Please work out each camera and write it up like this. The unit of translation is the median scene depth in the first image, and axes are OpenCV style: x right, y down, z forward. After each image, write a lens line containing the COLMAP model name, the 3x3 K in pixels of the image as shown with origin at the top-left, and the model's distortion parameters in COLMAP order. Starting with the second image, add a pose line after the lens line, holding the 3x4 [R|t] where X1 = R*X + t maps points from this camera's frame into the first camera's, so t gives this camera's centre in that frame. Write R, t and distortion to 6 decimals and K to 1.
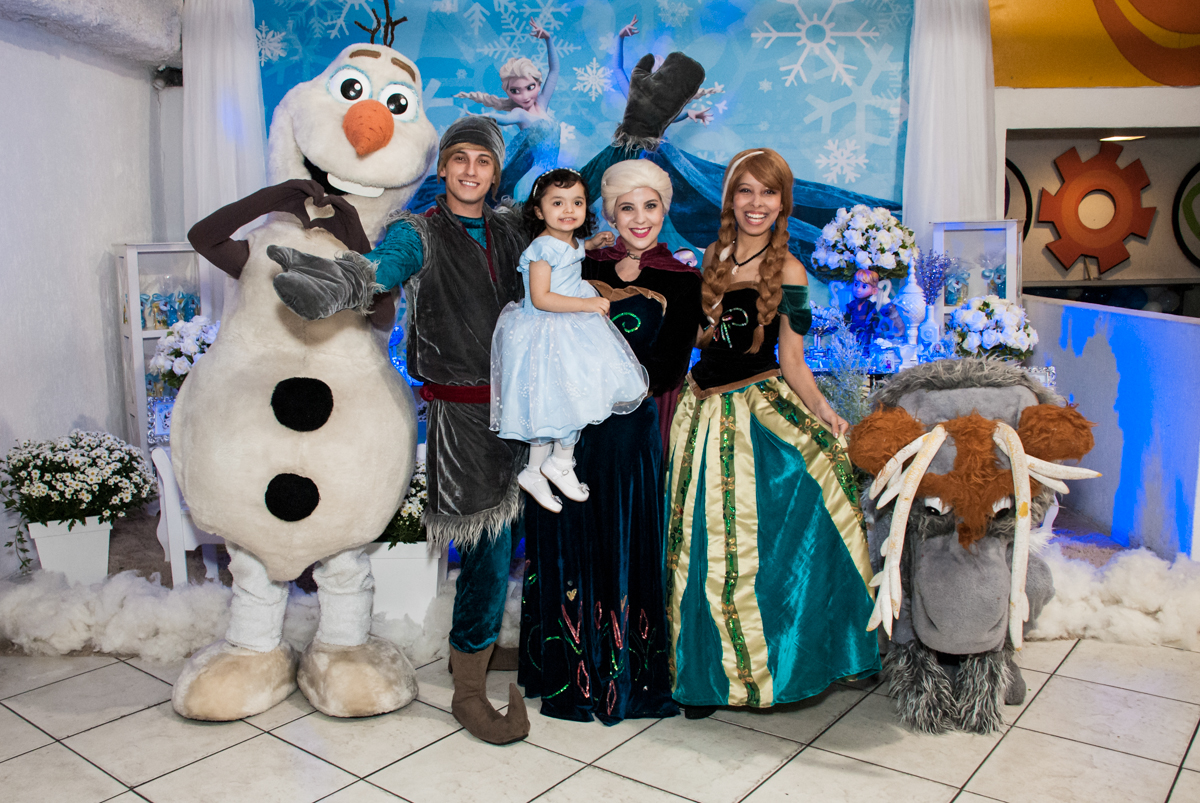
lens RADIAL K [[1040.1, 0, 570.7], [0, 1040.1, 401.1], [0, 0, 1]] dist [-0.145095, 0.116590]
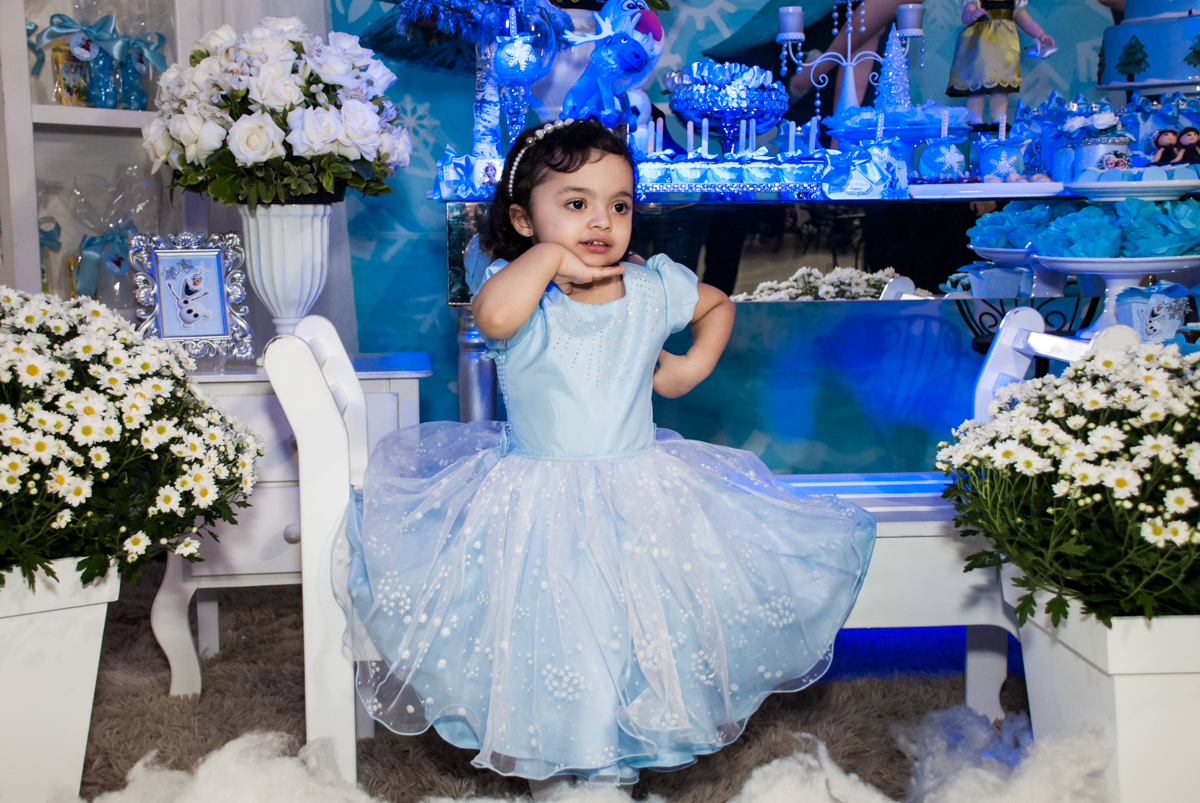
lens RADIAL K [[1493.4, 0, 600.0], [0, 1493.4, 401.5], [0, 0, 1]] dist [0.141627, 0.007715]
pose [[0.992940, 0.002076, 0.118601, -0.254188], [0.000383, 0.999786, -0.020703, 0.052766], [-0.118619, 0.020603, 0.992726, 0.366581]]
